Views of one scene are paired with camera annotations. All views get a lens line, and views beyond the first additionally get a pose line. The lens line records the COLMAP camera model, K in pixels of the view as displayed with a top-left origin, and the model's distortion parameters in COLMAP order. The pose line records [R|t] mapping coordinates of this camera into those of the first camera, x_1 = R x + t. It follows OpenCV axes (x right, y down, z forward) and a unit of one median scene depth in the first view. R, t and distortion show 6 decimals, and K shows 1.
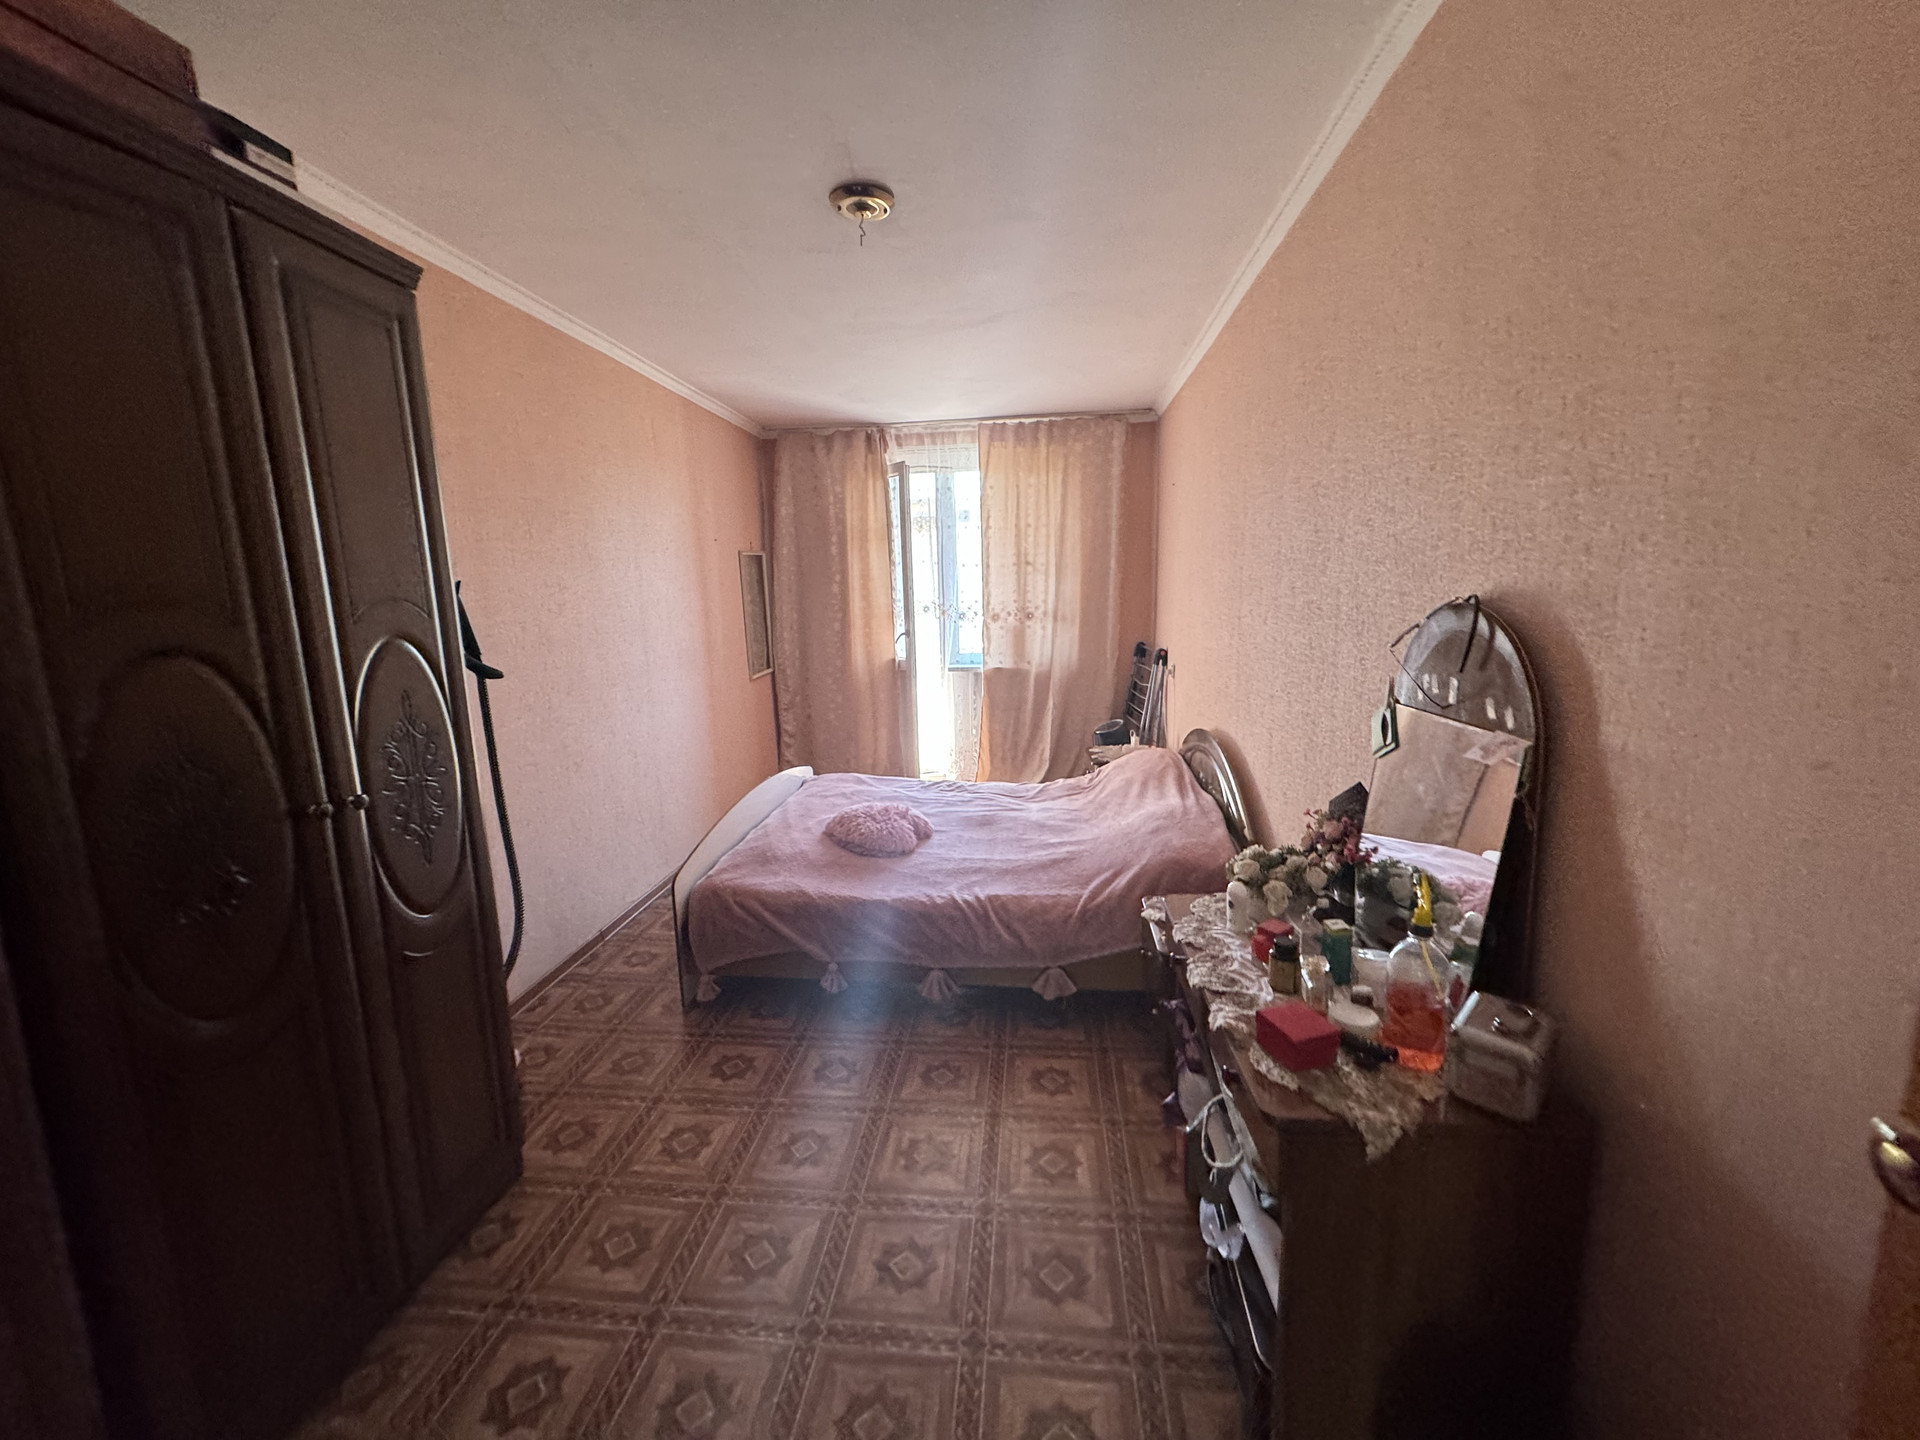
lens RADIAL K [[765.3, 0, 953.9], [0, 765.3, 728.5], [0, 0, 1]] dist [0.000957, -0.000684]
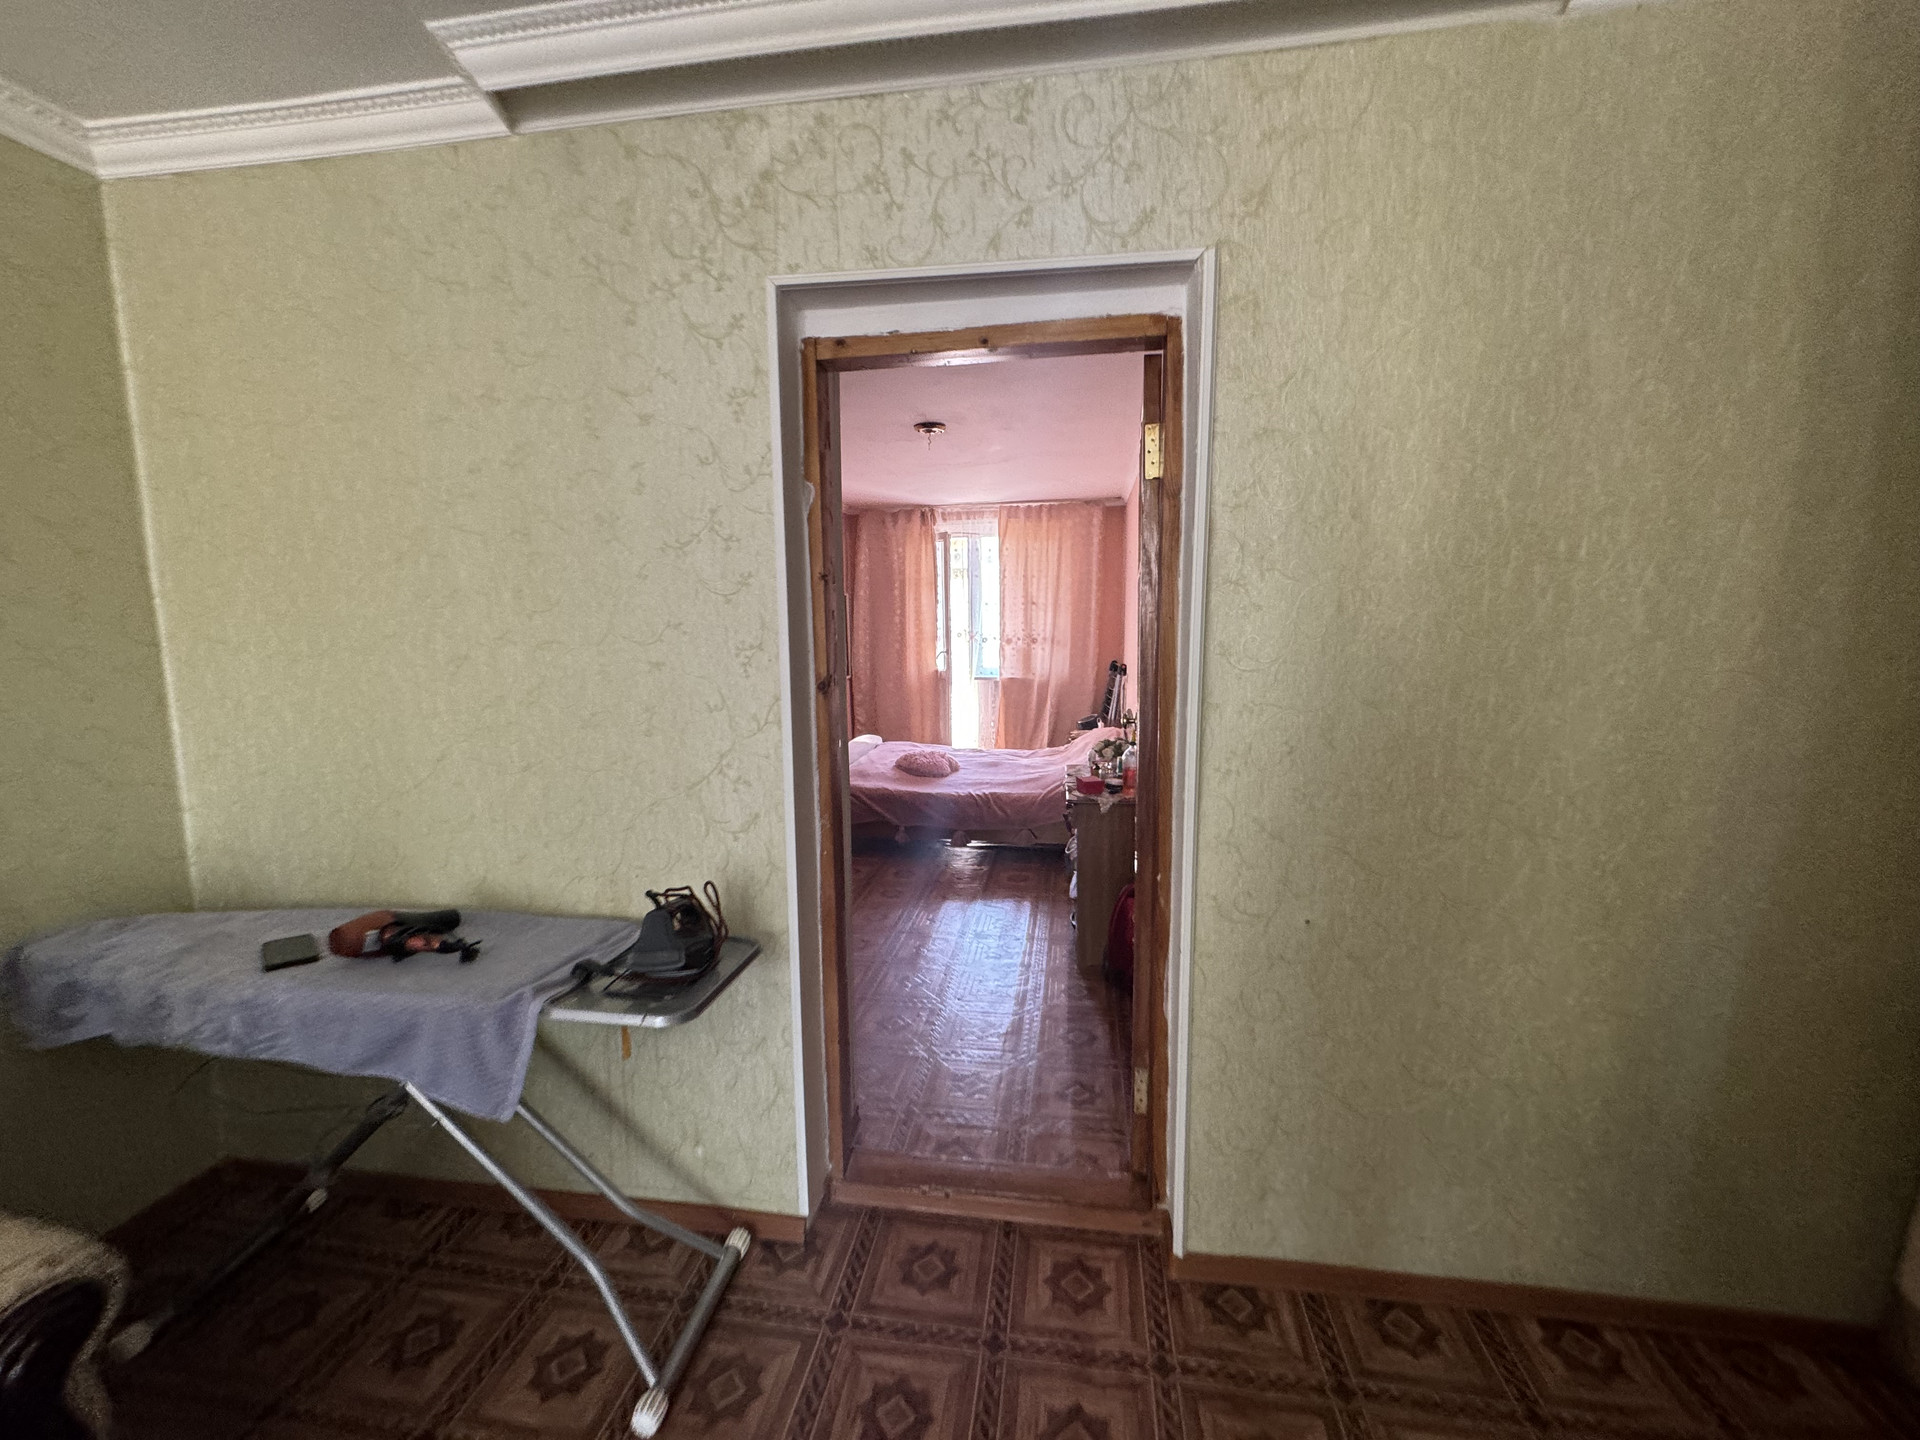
lens RADIAL K [[765.3, 0, 969.0], [0, 765.3, 719.2], [0, 0, 1]] dist [0.000957, -0.000684]
pose [[0.999491, 0.019591, -0.025181, 0.019001], [-0.020828, 0.998540, -0.049835, 0.070390], [0.024168, 0.050334, 0.998440, -0.402507]]
